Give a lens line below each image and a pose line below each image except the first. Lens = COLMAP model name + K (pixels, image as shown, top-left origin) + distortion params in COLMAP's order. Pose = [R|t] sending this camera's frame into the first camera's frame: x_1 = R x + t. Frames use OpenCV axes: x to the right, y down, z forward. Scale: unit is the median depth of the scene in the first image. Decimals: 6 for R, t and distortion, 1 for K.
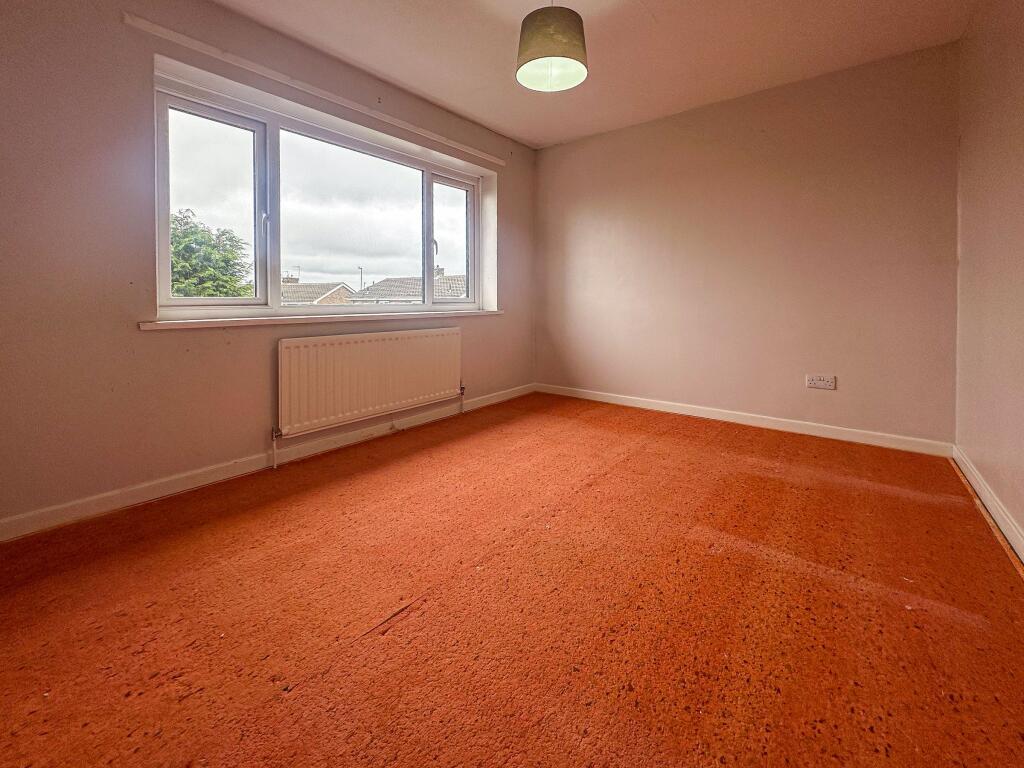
lens RADIAL K [[414.6, 0, 504.5], [0, 414.6, 385.6], [0, 0, 1]] dist [-0.002146, 0.000497]
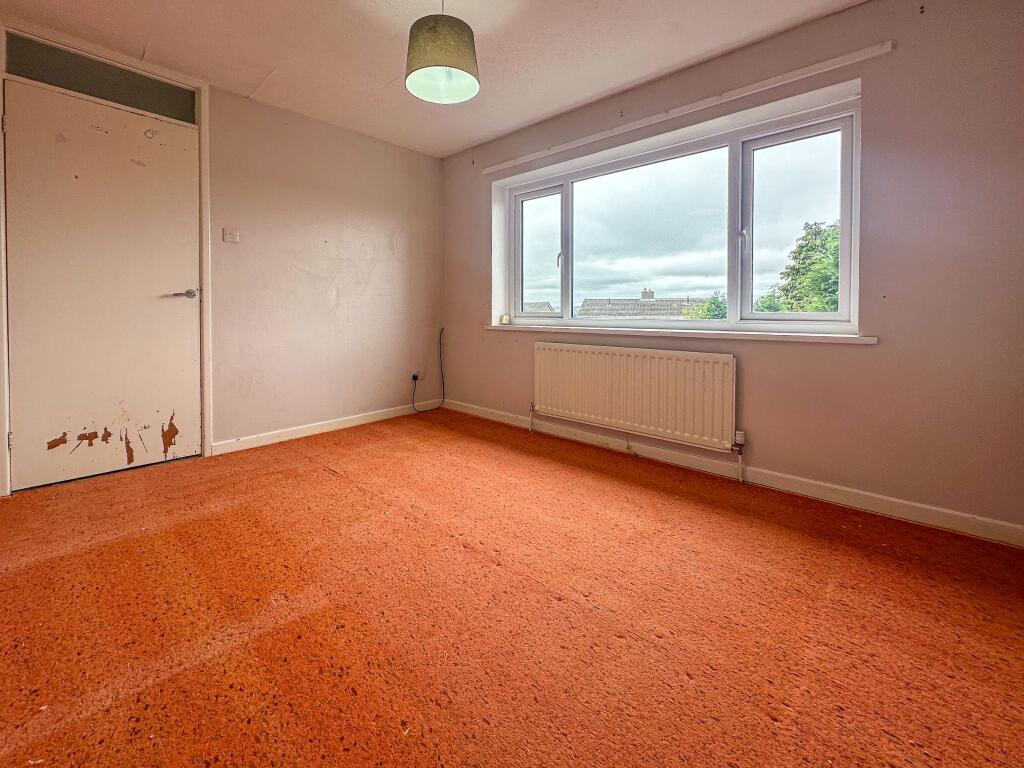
lens RADIAL K [[414.6, 0, 504.5], [0, 414.6, 385.6], [0, 0, 1]] dist [-0.002146, 0.000497]
pose [[-0.040193, 0.179874, -0.982868, 0.890268], [-0.205532, 0.961140, 0.184302, -0.211352], [0.977825, 0.209418, -0.001661, 0.960408]]
